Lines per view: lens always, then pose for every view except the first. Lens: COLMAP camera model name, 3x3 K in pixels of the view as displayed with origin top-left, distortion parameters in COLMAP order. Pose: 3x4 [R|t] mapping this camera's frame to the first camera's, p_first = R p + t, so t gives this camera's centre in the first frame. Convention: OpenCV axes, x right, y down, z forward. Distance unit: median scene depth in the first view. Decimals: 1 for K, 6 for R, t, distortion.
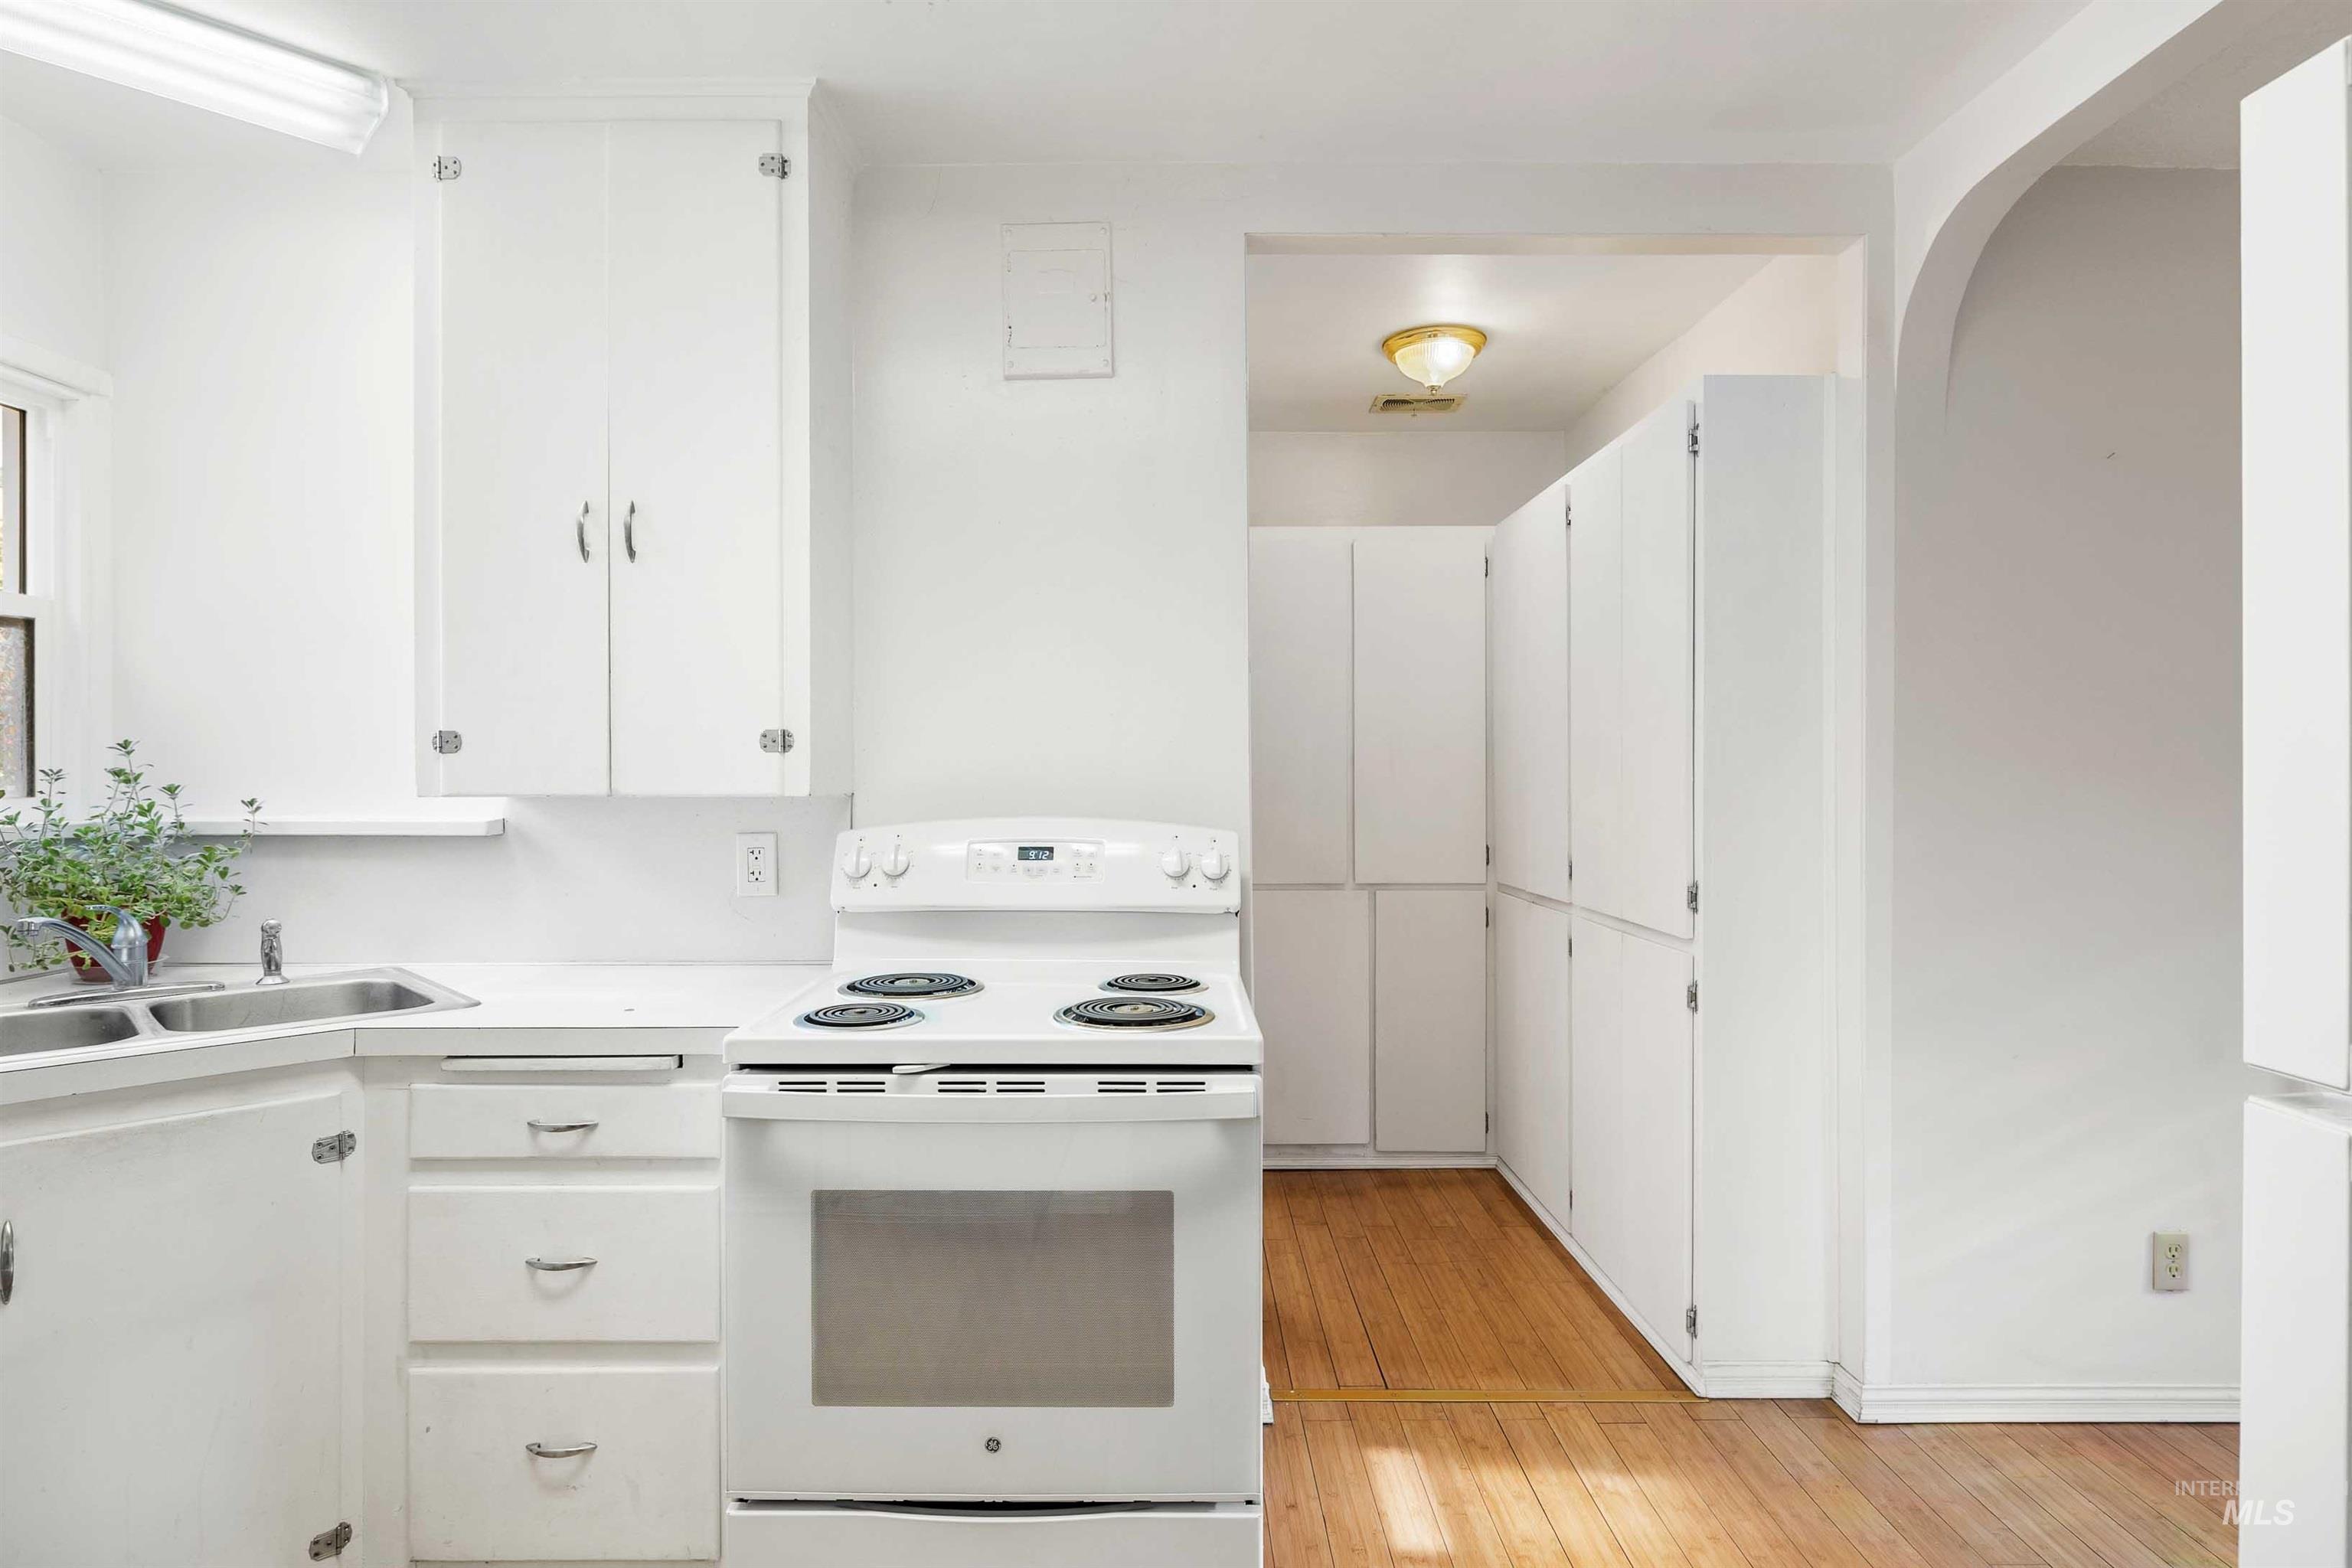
lens RADIAL K [[1229.7, 0, 1172.4], [0, 1229.7, 770.2], [0, 0, 1]] dist [0.000960, 0.000015]
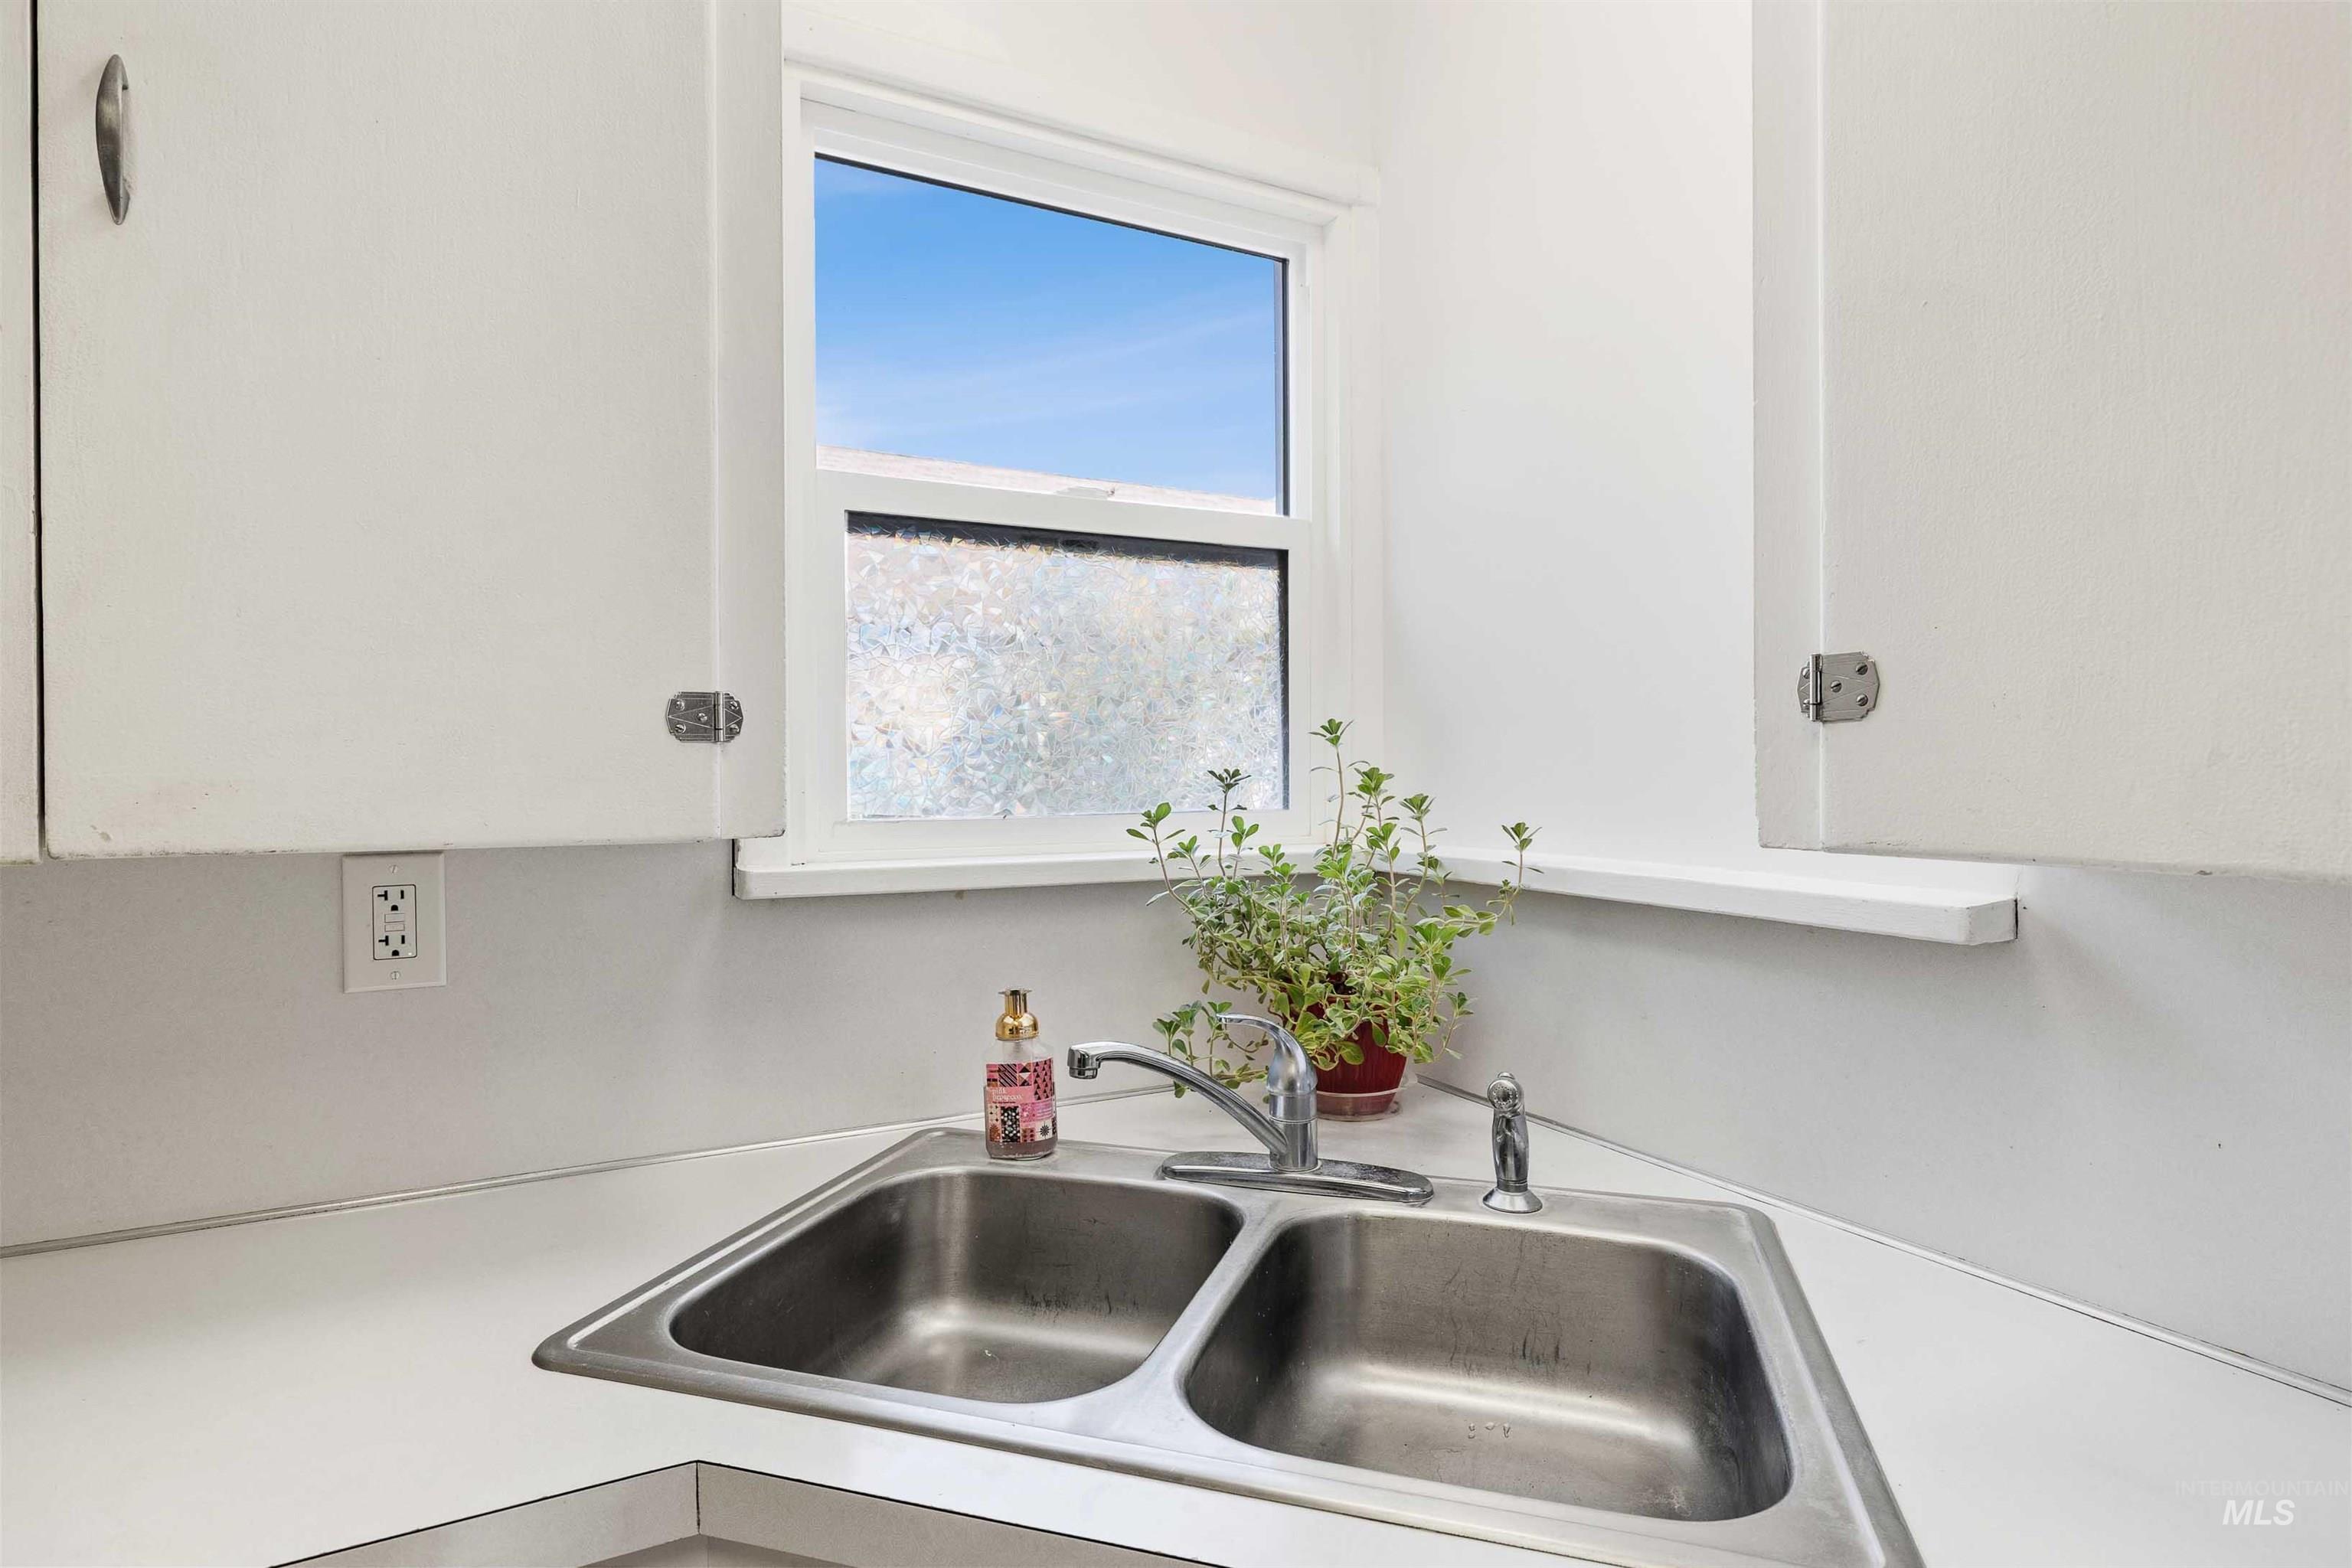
lens RADIAL K [[1229.7, 0, 1172.4], [0, 1229.7, 770.2], [0, 0, 1]] dist [0.000960, 0.000015]
pose [[0.461624, 0.001341, -0.887075, -0.343189], [0.001763, 0.999995, 0.002430, -0.001679], [0.887074, -0.002686, 0.461619, 0.624386]]
